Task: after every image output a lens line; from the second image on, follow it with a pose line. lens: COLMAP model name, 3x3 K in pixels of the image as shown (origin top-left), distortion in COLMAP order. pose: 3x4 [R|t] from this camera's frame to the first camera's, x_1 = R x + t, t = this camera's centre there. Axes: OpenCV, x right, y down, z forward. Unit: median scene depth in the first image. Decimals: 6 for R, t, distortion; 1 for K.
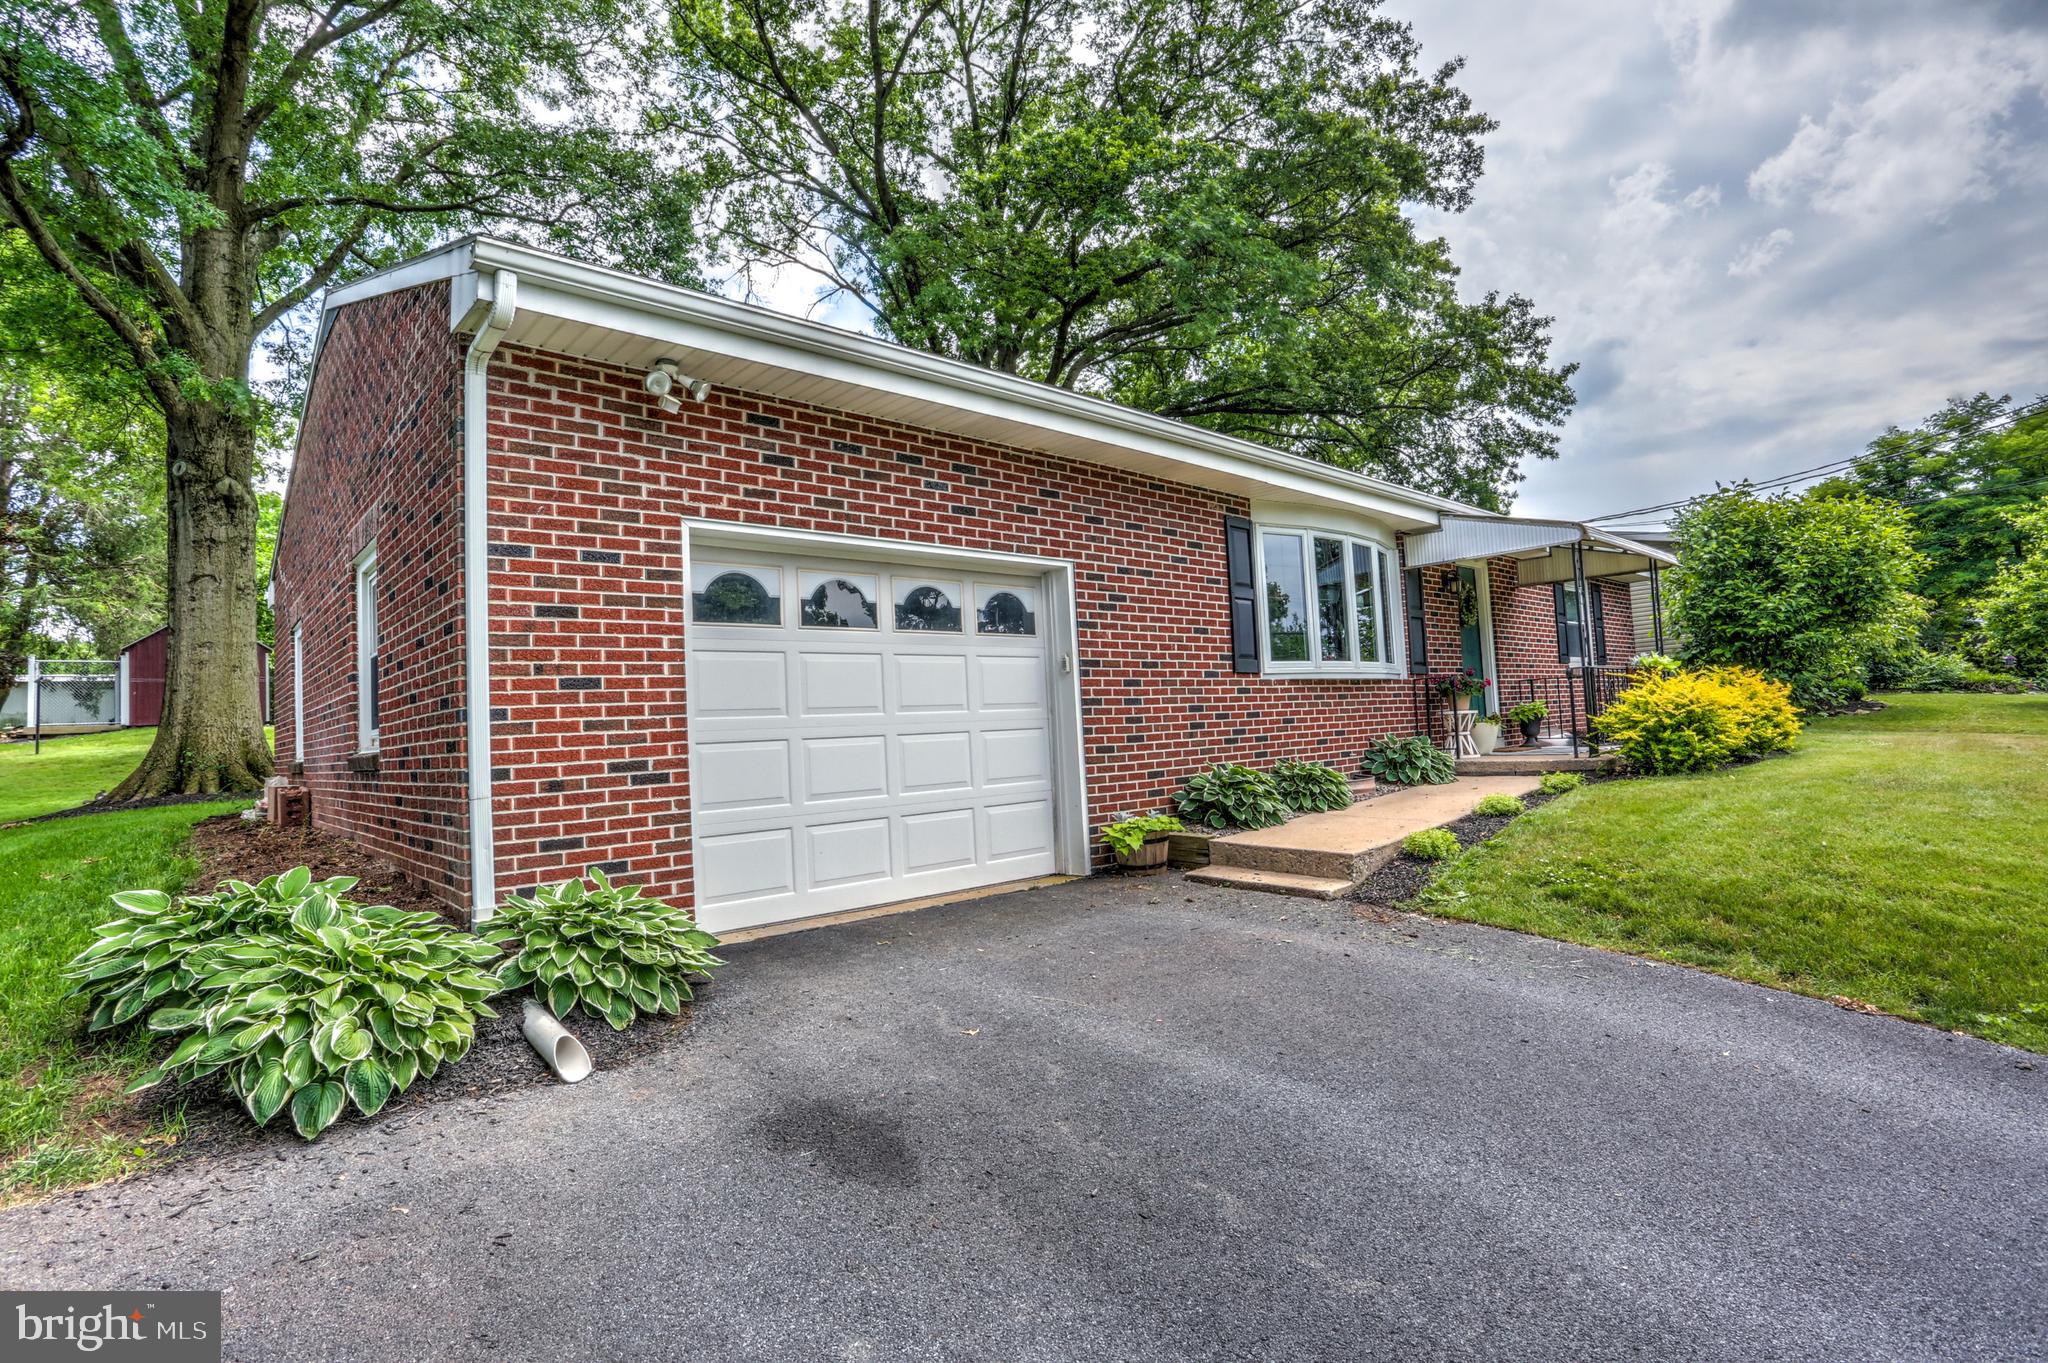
lens RADIAL K [[1003.4, 0, 1024.0], [0, 1003.4, 681.5], [0, 0, 1]] dist [-0.083136, 0.048285]
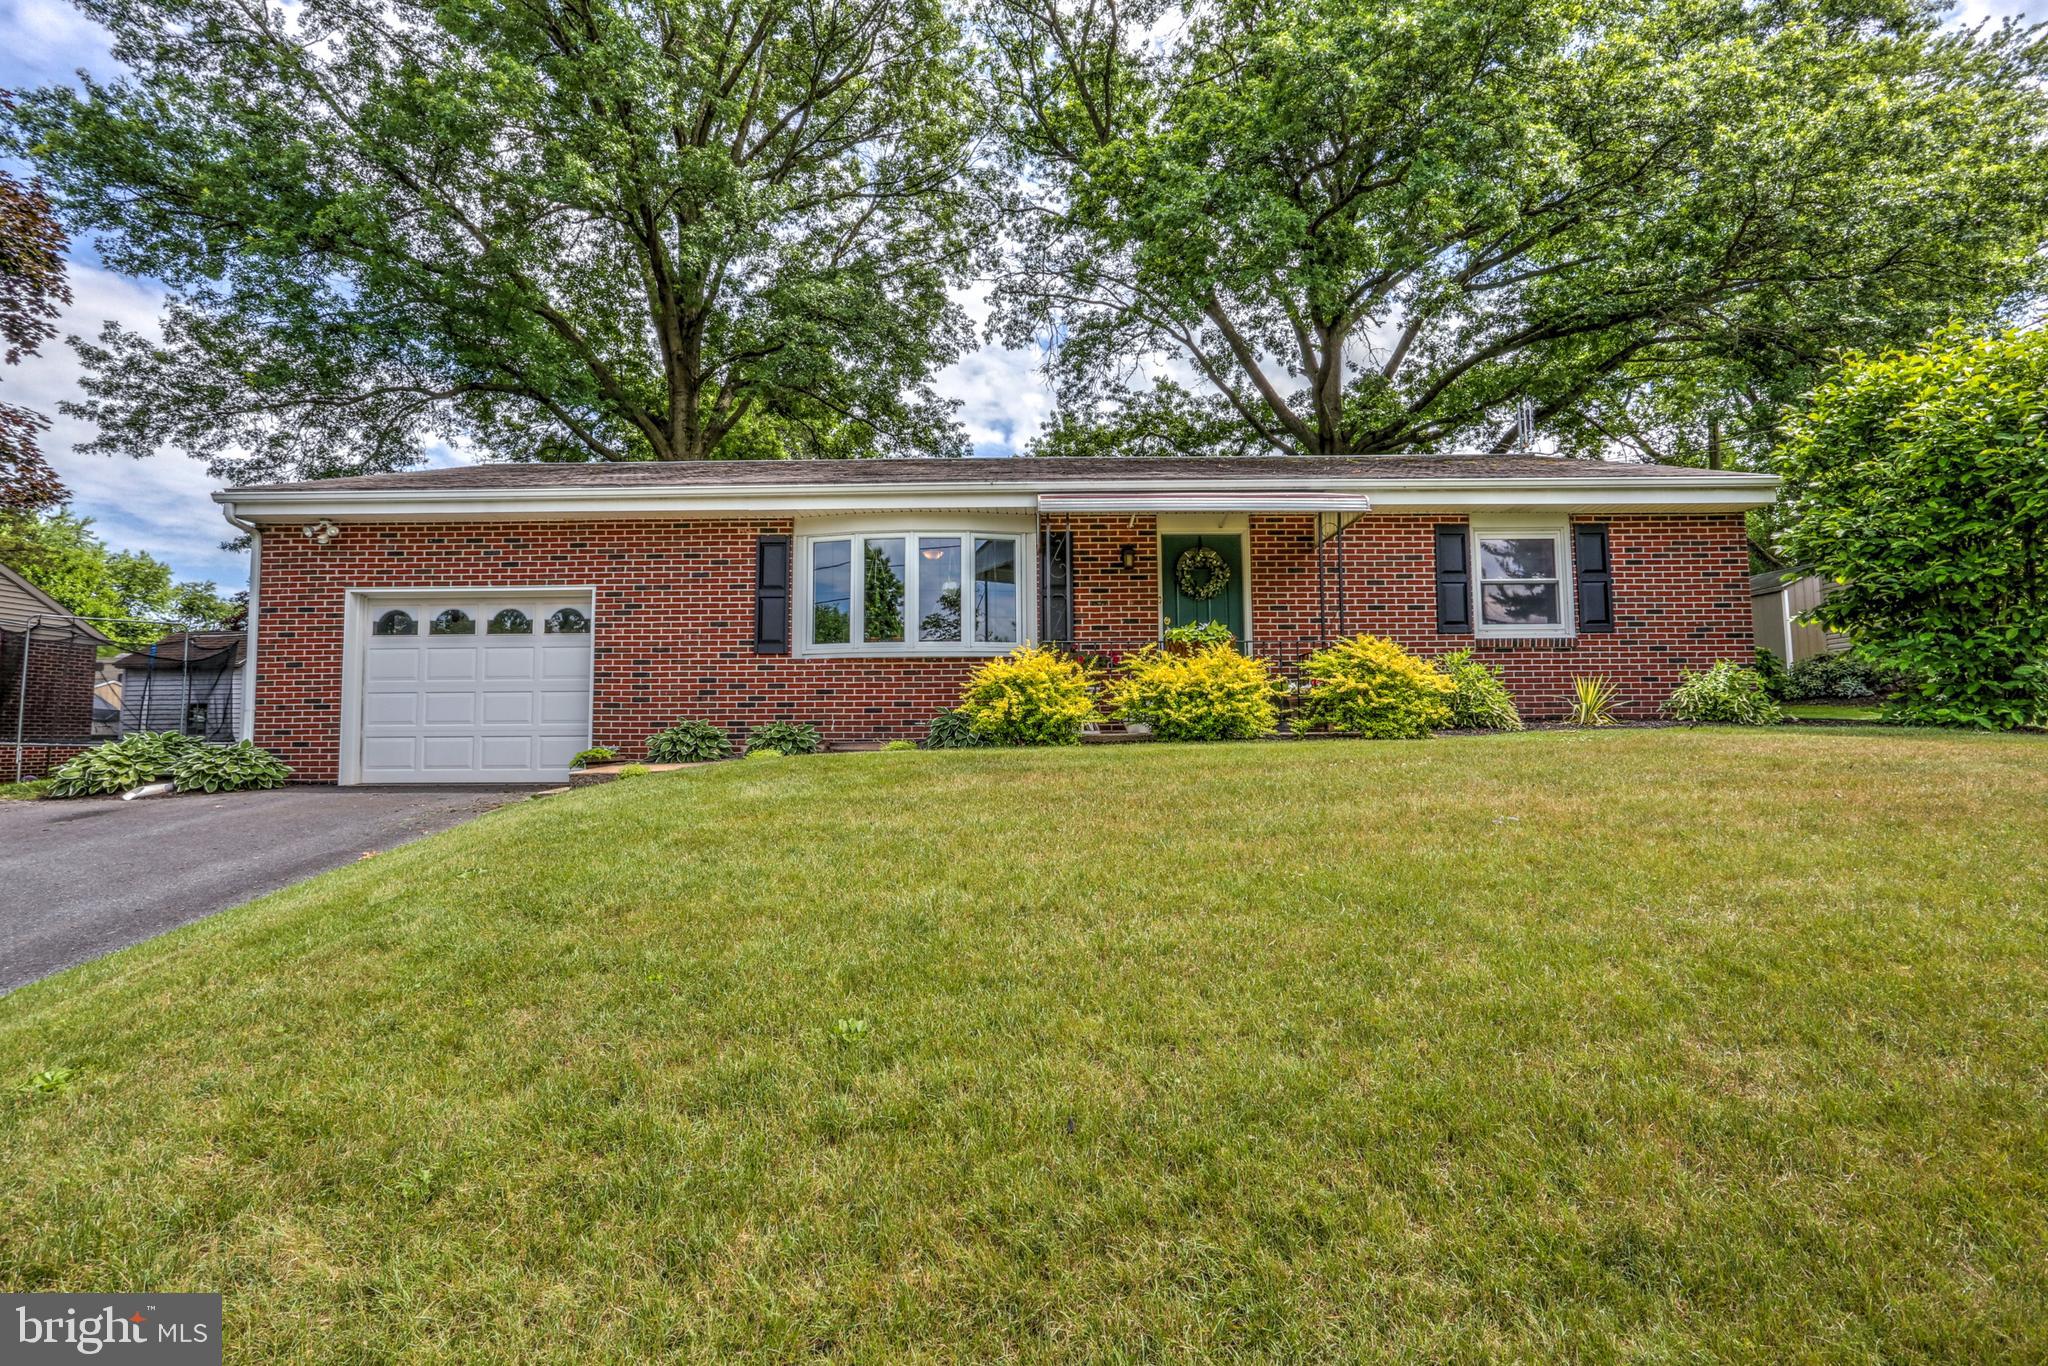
lens RADIAL K [[1003.4, 0, 1024.0], [0, 1003.4, 683.0], [0, 0, 1]] dist [-0.083136, 0.048285]
pose [[0.749586, 0.006894, -0.661871, 1.029998], [0.009041, 0.999746, 0.020653, 0.003409], [0.661846, -0.021465, 0.749333, 0.193964]]
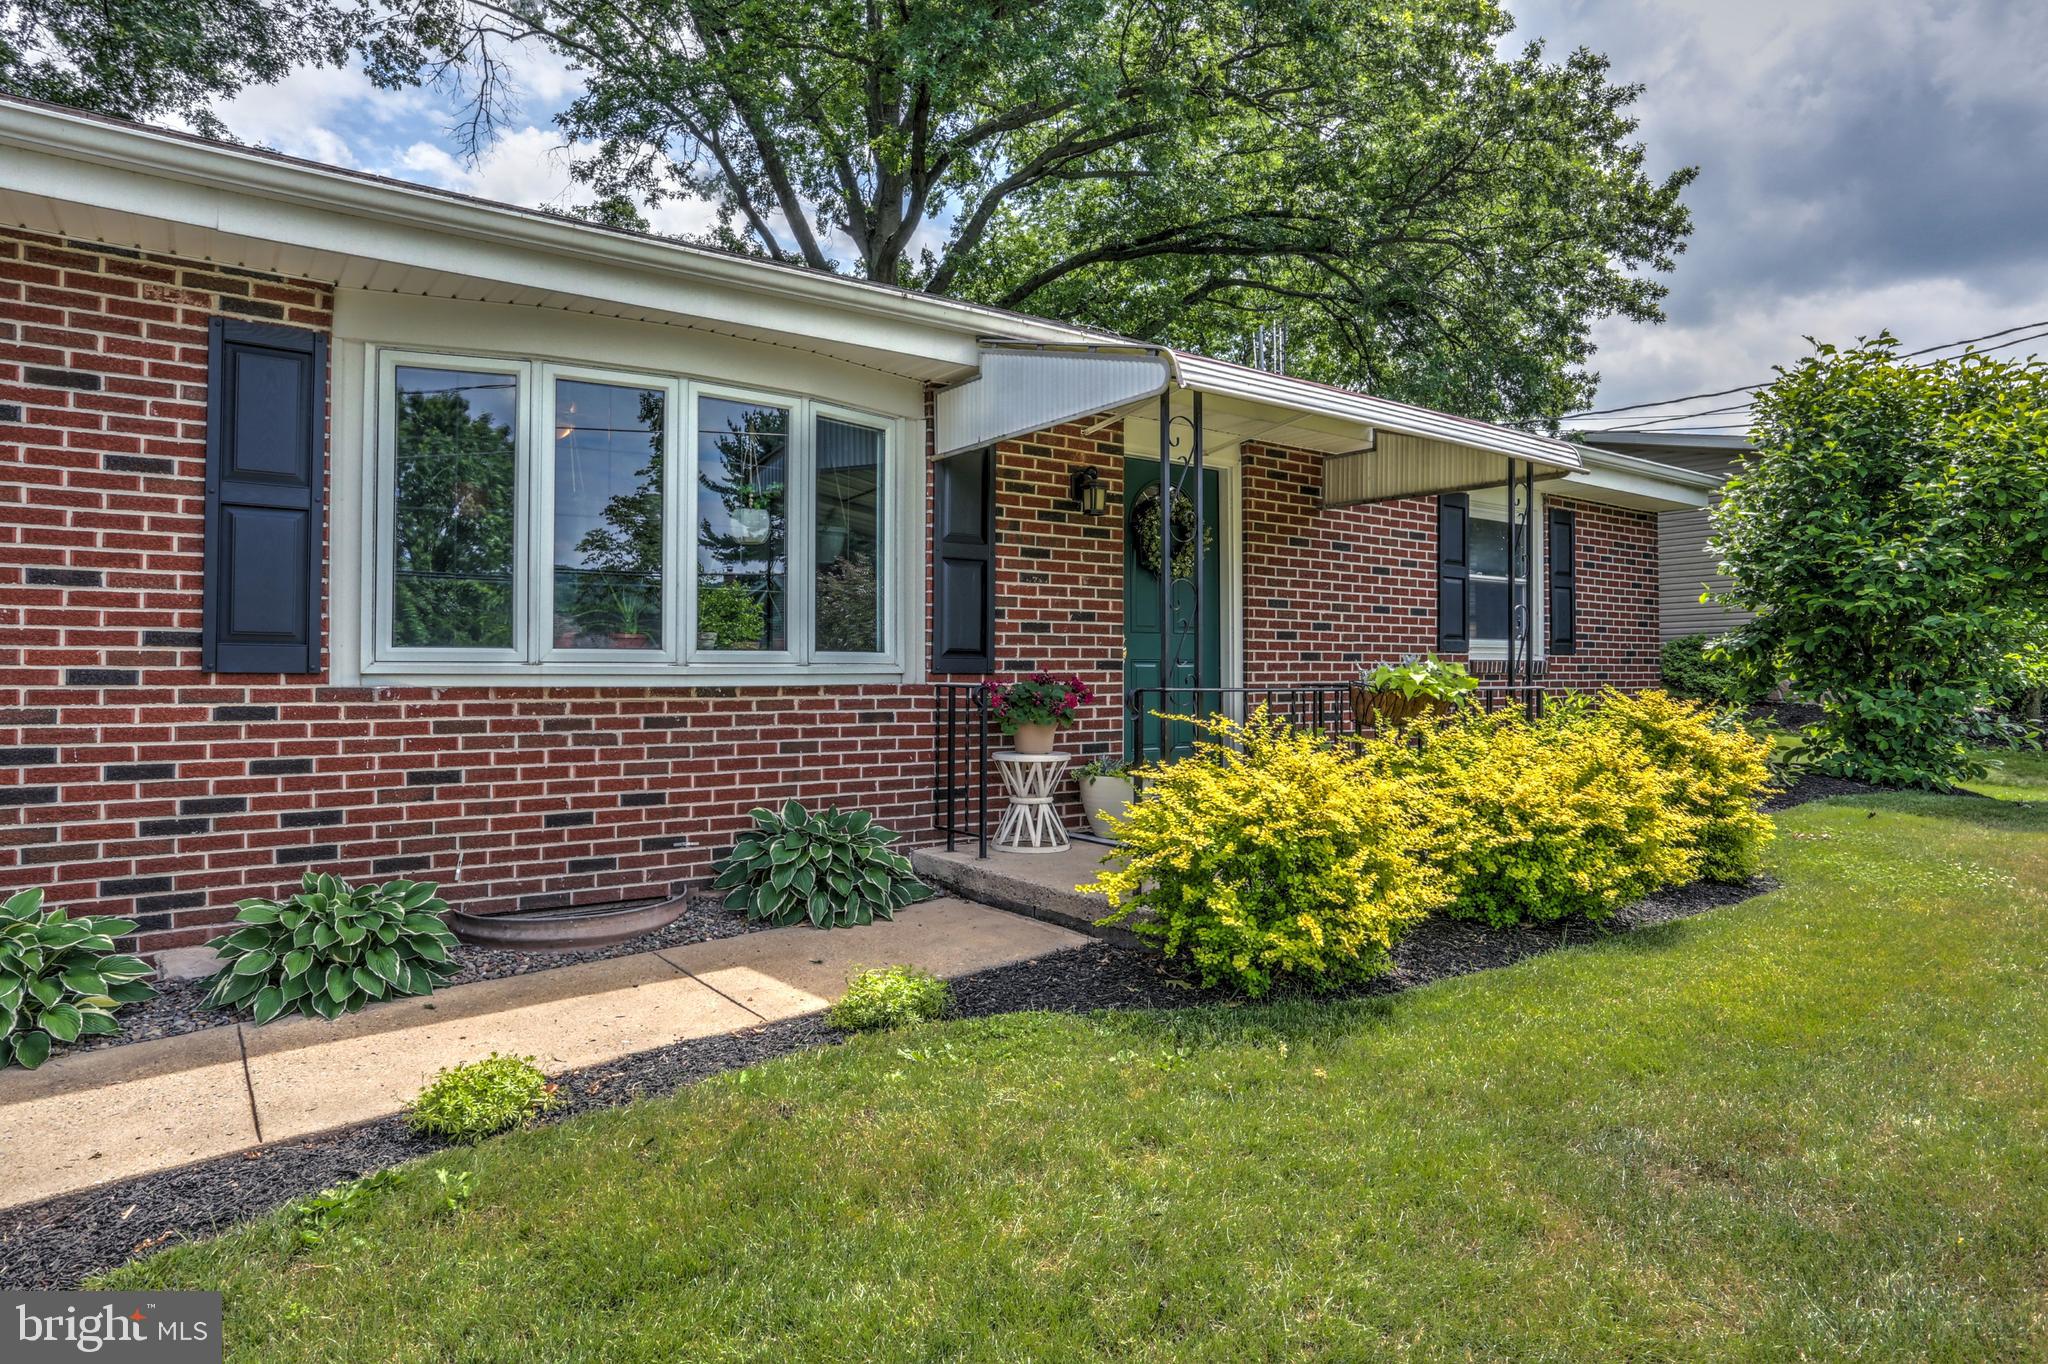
lens RADIAL K [[1168.2, 0, 1024.0], [0, 1168.2, 682.0], [0, 0, 1]] dist [-0.023098, -0.000350]
pose [[0.994297, 0.046476, -0.095984, 0.472134], [-0.040873, 0.997389, 0.059535, -0.038826], [0.098500, -0.055272, 0.993601, 0.409155]]
